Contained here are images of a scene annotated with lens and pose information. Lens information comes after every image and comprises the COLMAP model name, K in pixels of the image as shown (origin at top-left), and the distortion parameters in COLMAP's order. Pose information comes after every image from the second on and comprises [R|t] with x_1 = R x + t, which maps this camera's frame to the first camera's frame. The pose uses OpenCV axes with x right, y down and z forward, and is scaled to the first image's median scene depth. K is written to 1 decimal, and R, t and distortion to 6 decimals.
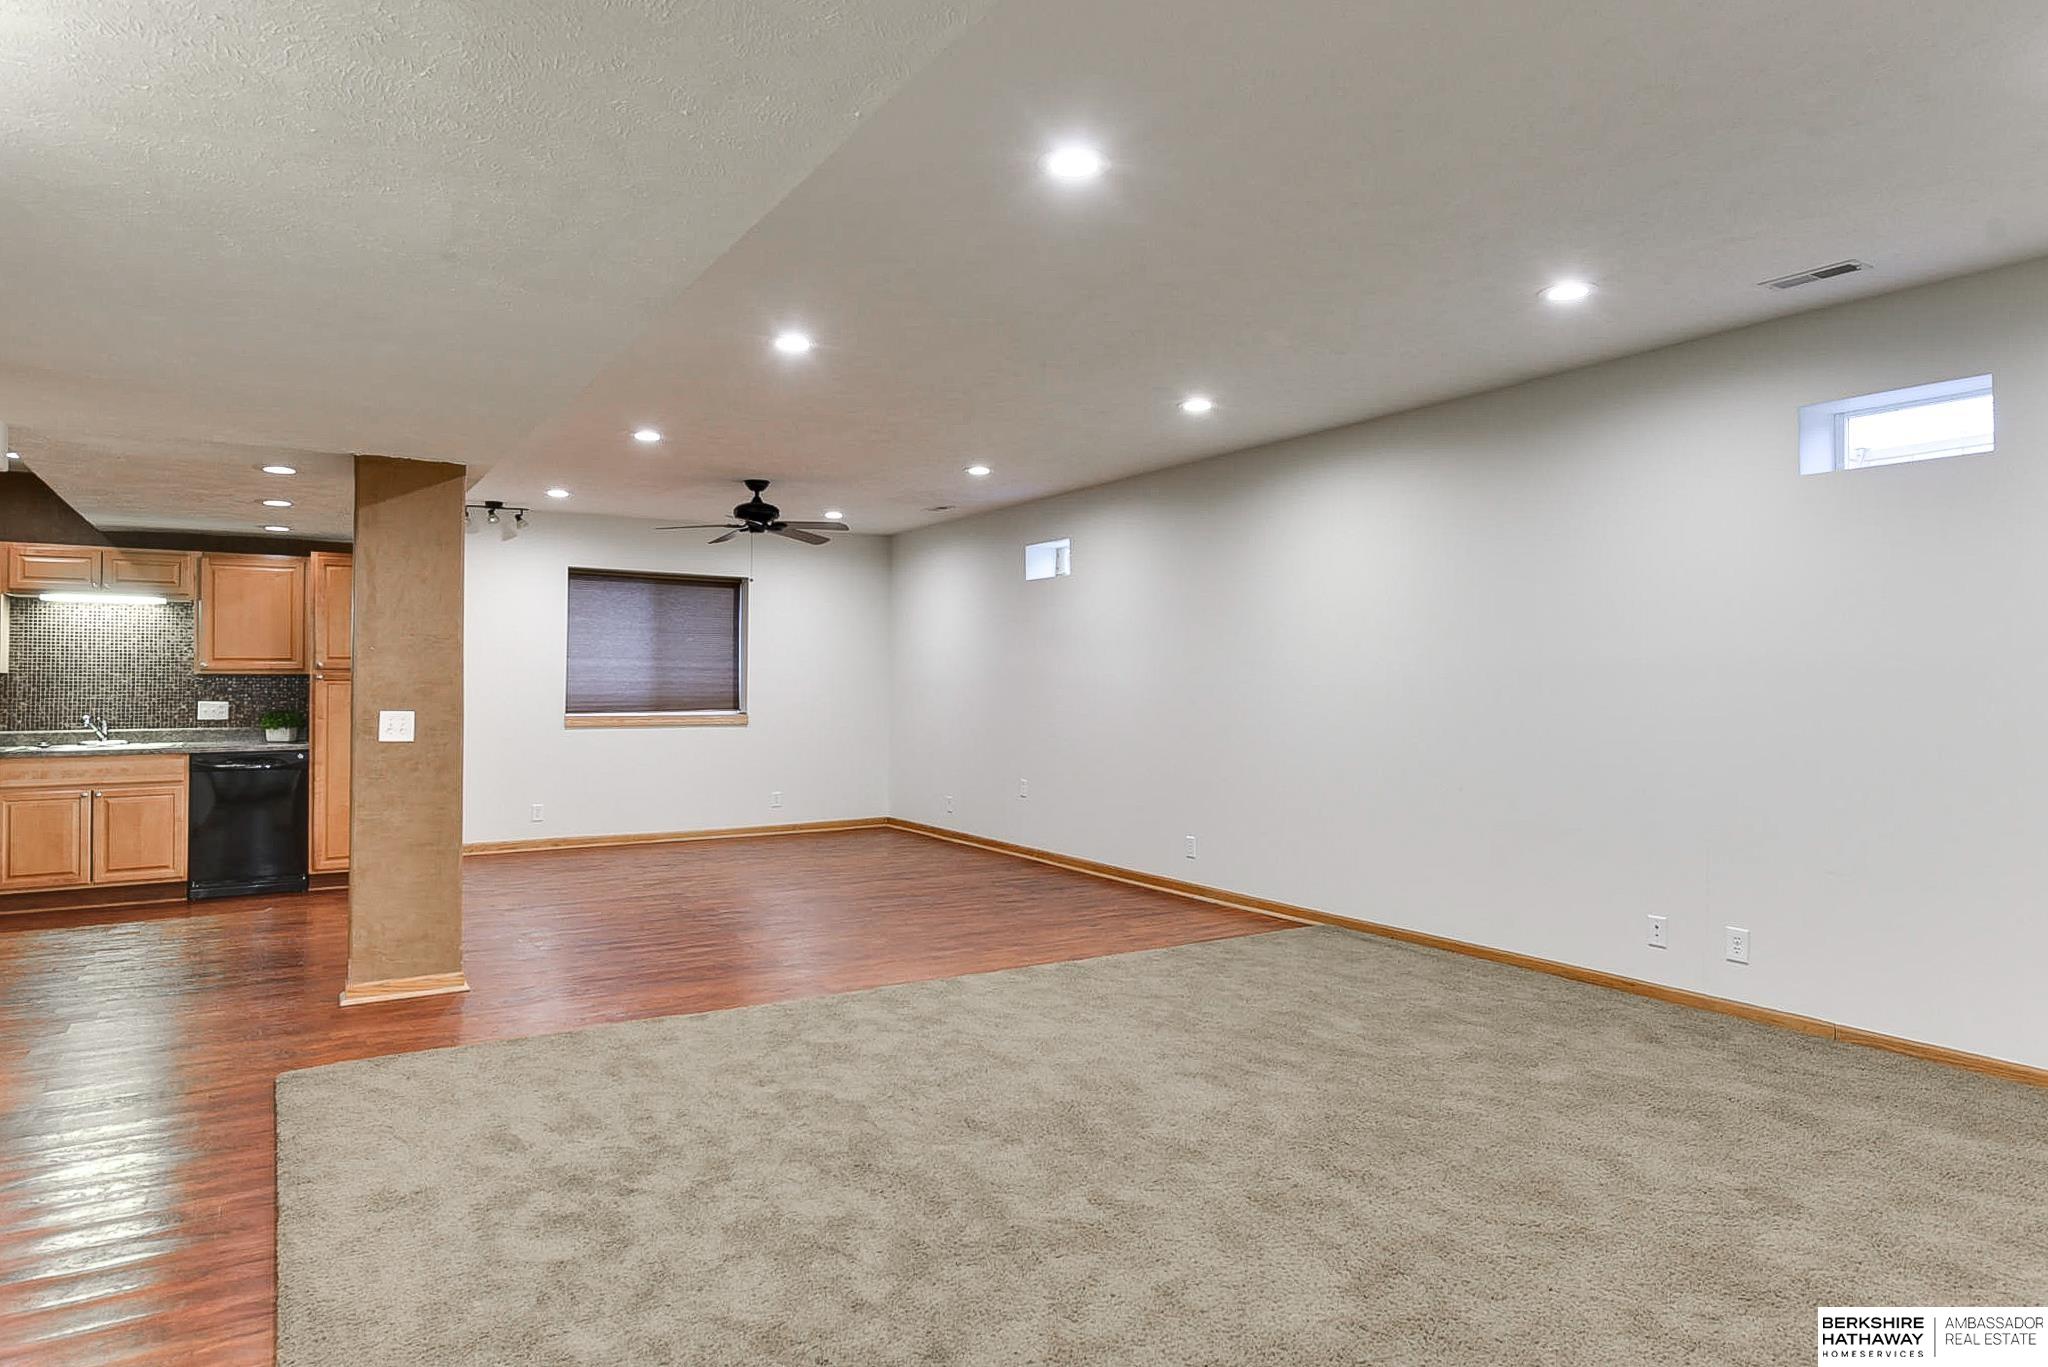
lens RADIAL K [[1190.0, 0, 1024.0], [0, 1190.0, 683.5], [0, 0, 1]] dist [0.005682, 0.001140]
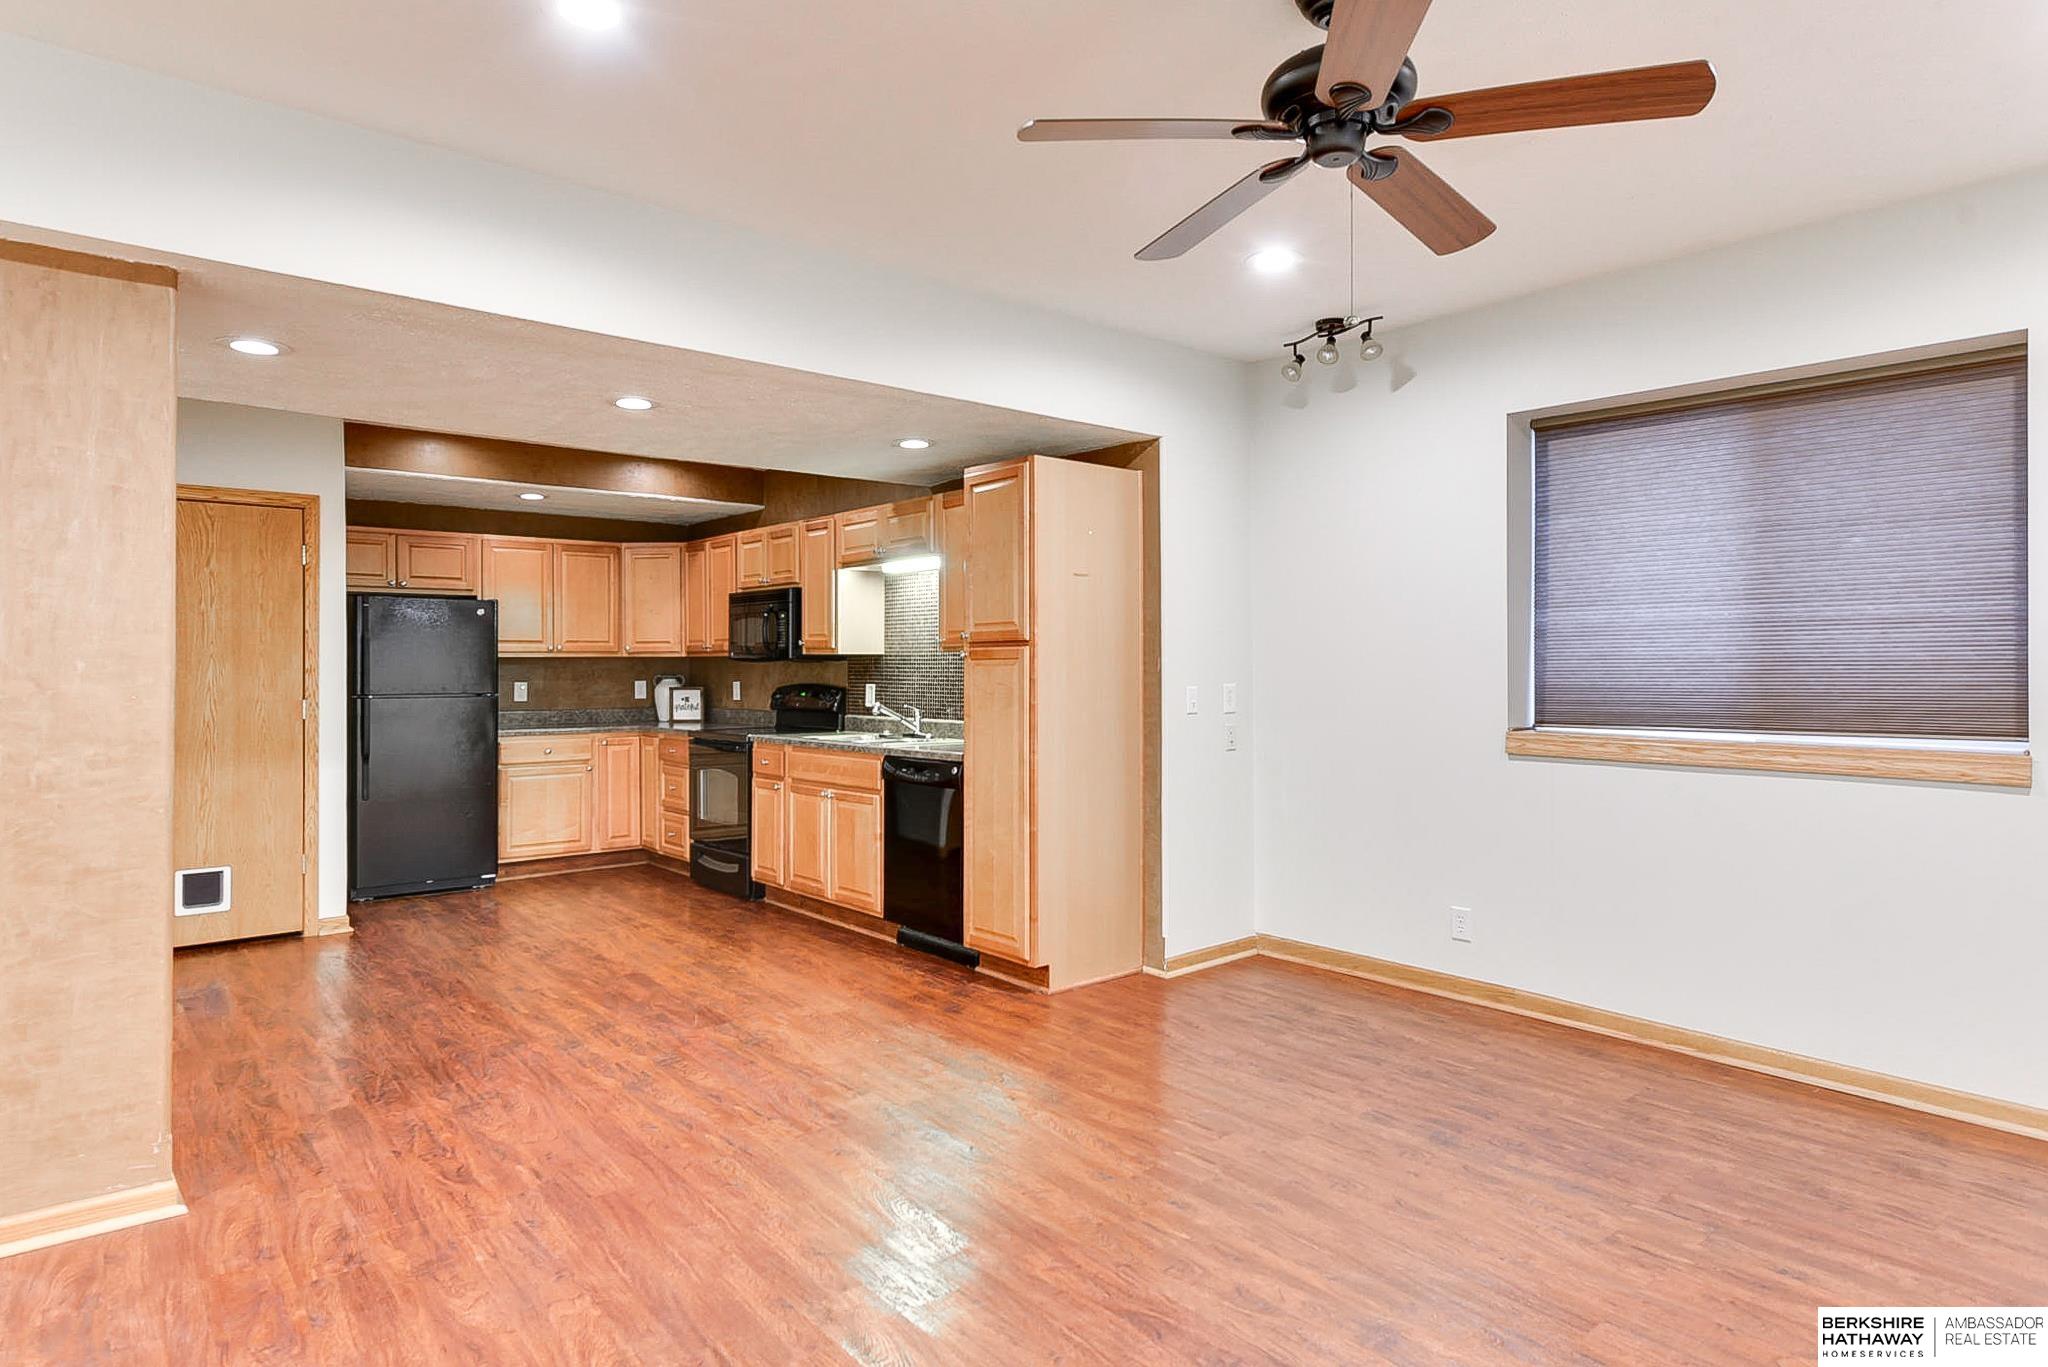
lens RADIAL K [[1163.0, 0, 1016.5], [0, 1163.0, 669.5], [0, 0, 1]] dist [0.000370, -0.001746]
pose [[0.139090, 0.000865, -0.990279, 0.057221], [0.002361, 0.999996, 0.001205, 0.002422], [0.990277, -0.002505, 0.139088, 0.938776]]
